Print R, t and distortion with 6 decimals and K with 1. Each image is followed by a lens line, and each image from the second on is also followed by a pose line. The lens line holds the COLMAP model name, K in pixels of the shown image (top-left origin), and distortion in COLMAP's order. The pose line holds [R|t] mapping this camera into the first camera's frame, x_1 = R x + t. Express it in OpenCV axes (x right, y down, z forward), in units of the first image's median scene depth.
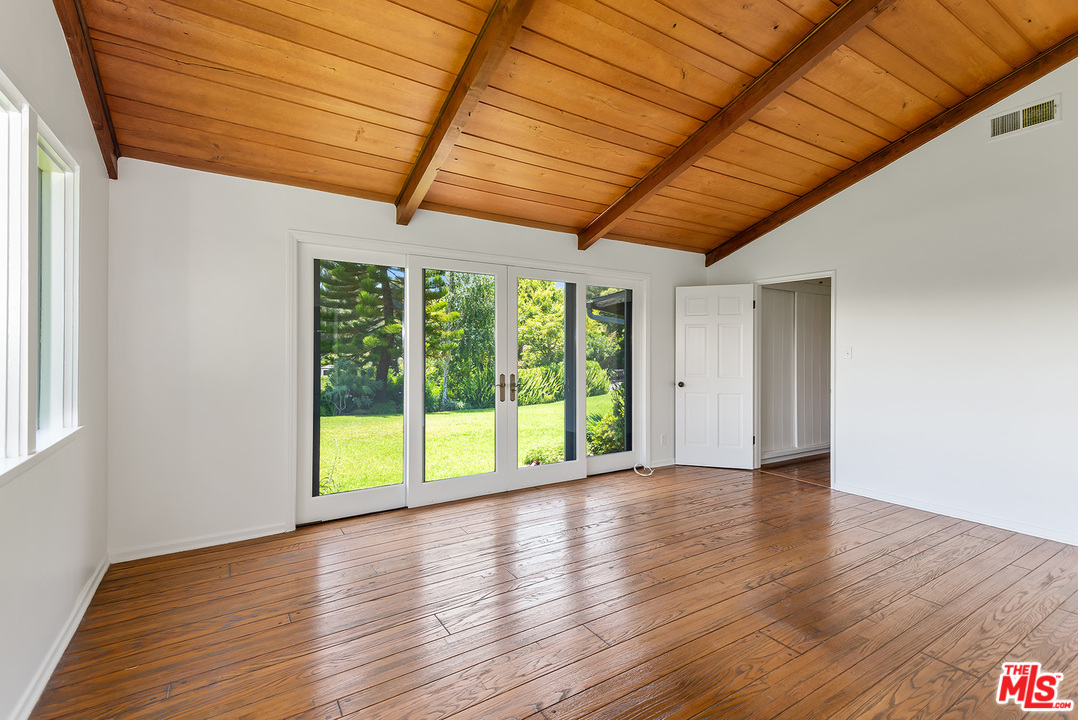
lens RADIAL K [[489.9, 0, 538.1], [0, 489.9, 355.8], [0, 0, 1]] dist [0.013149, -0.002343]
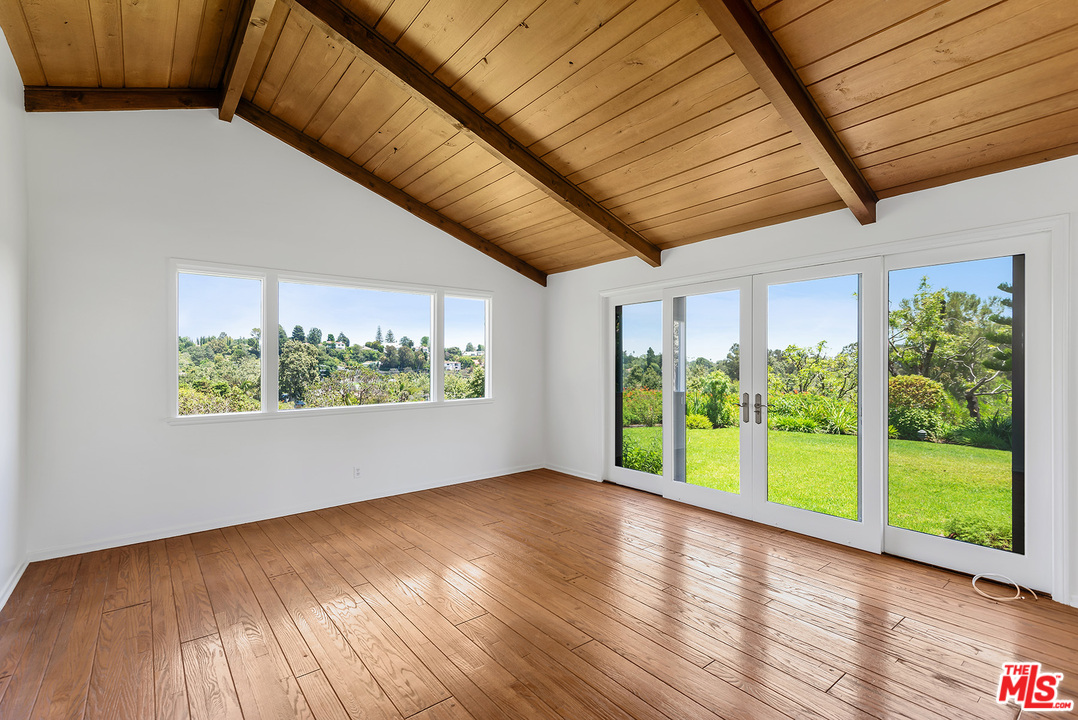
lens RADIAL K [[489.9, 0, 538.7], [0, 489.9, 366.4], [0, 0, 1]] dist [0.013149, -0.002343]
pose [[0.121617, 0.004674, -0.992566, 0.820893], [-0.018201, 0.999831, 0.002478, -0.008195], [0.992410, 0.017764, 0.121682, 0.499155]]
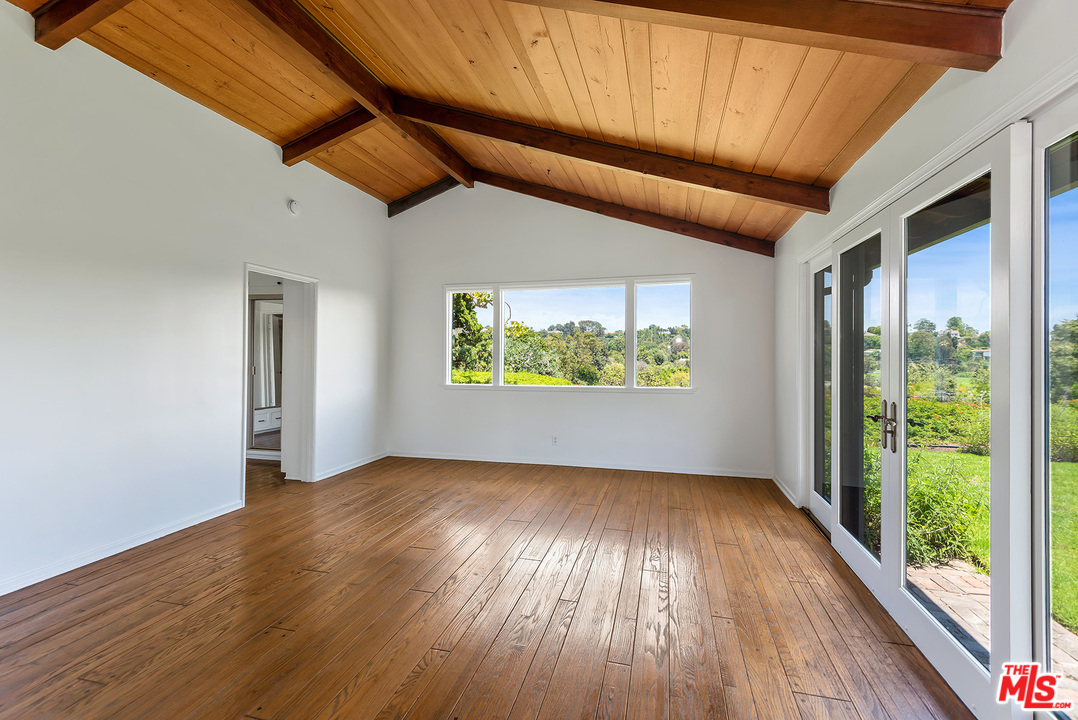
lens RADIAL K [[489.9, 0, 537.3], [0, 489.9, 348.4], [0, 0, 1]] dist [0.013149, -0.002343]
pose [[-0.735550, -0.006080, -0.677443, 0.616227], [-0.014833, 0.999865, 0.007132, -0.019338], [0.677308, 0.015295, -0.735541, 1.168970]]
